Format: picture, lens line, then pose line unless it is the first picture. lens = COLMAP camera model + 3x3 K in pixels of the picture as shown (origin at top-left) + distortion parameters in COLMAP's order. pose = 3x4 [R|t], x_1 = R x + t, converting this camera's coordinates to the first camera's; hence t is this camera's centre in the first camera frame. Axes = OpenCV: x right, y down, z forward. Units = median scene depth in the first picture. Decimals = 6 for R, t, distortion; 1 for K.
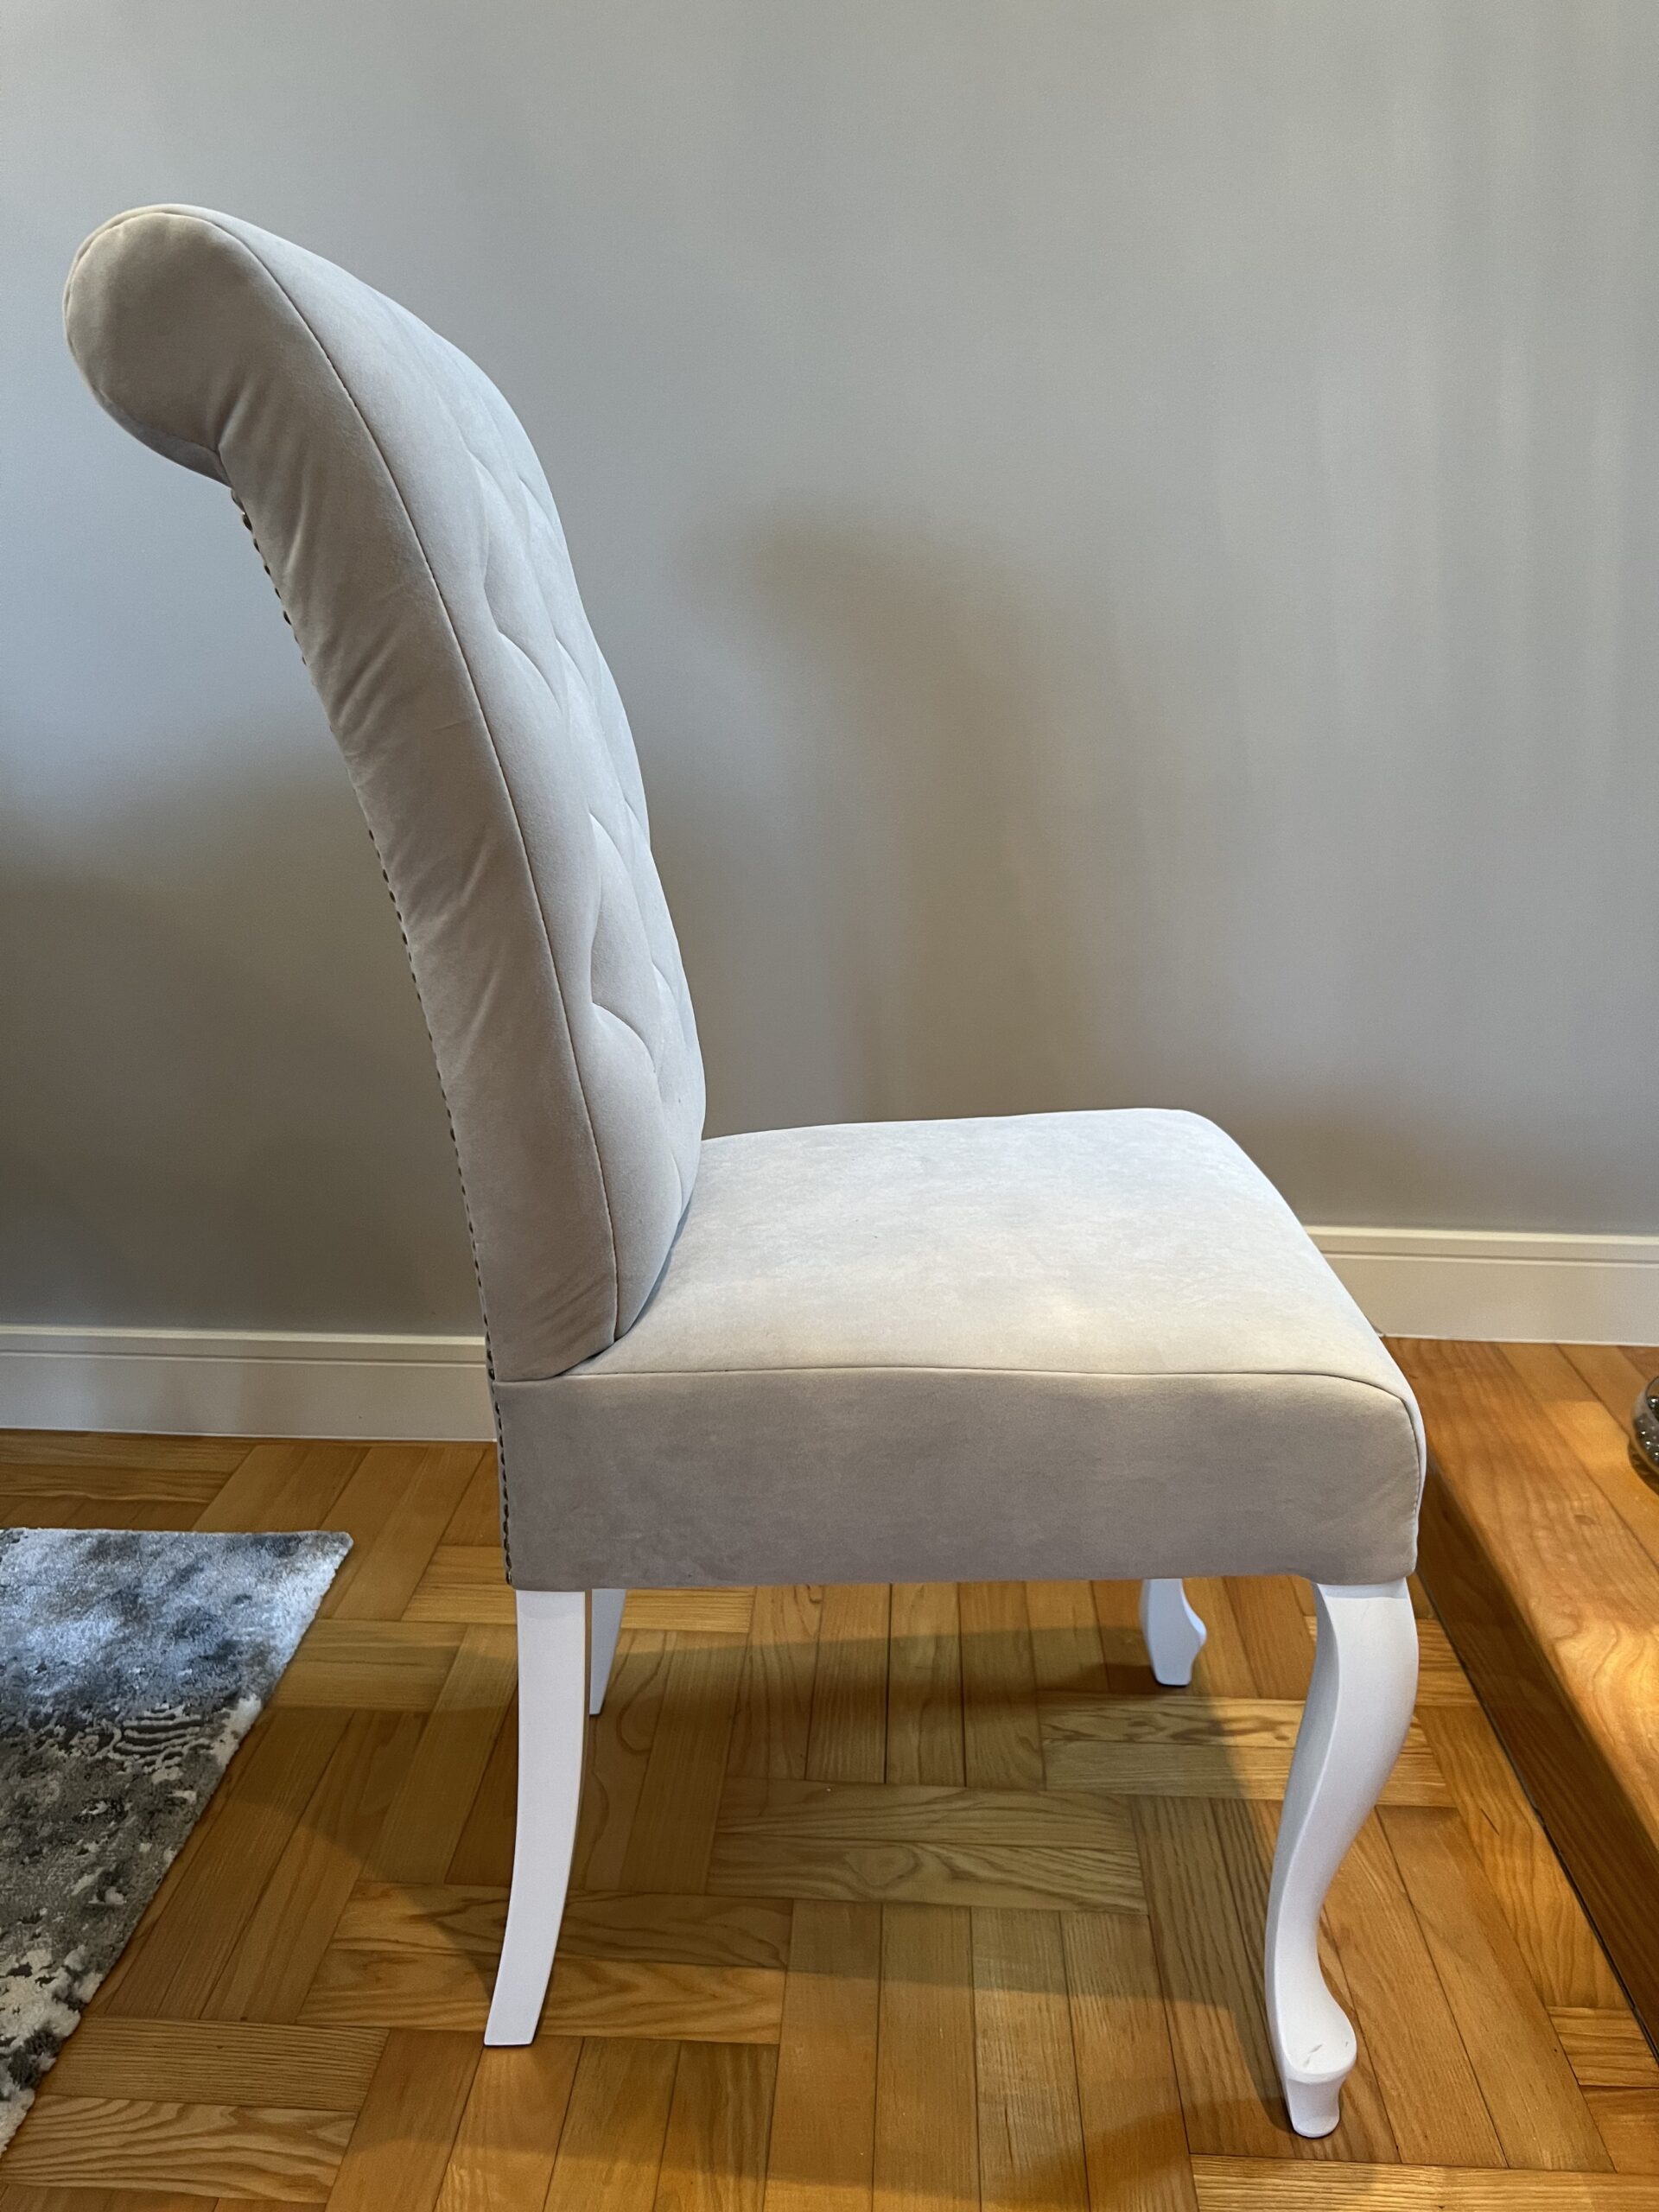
lens RADIAL K [[1662.9, 0, 834.5], [0, 1662.9, 1113.2], [0, 0, 1]] dist [0.017607, -0.023085]
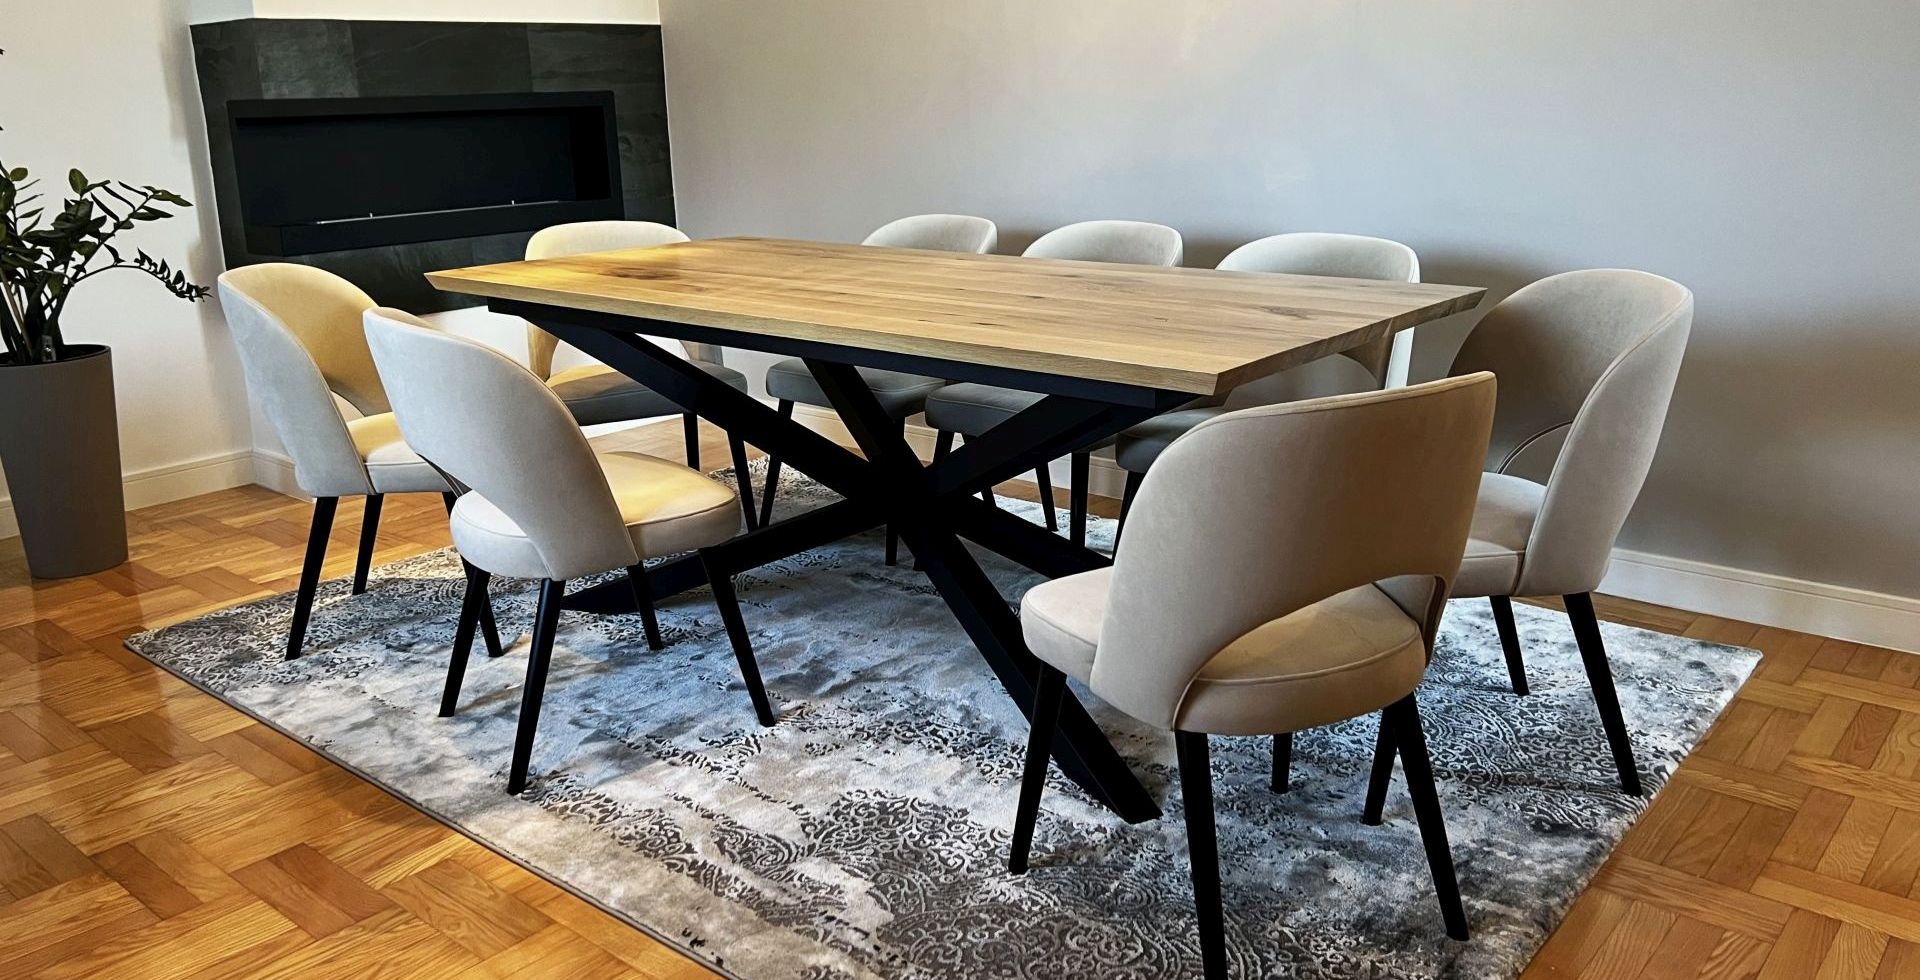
lens RADIAL K [[1474.2, 0, 959.1], [0, 1474.2, 488.1], [0, 0, 1]] dist [-0.027885, -0.008890]
pose [[0.792330, 0.143793, -0.592906, -0.033243], [-0.162664, 0.986439, 0.021858, 0.216468], [0.588008, 0.079125, 0.804975, -1.431432]]
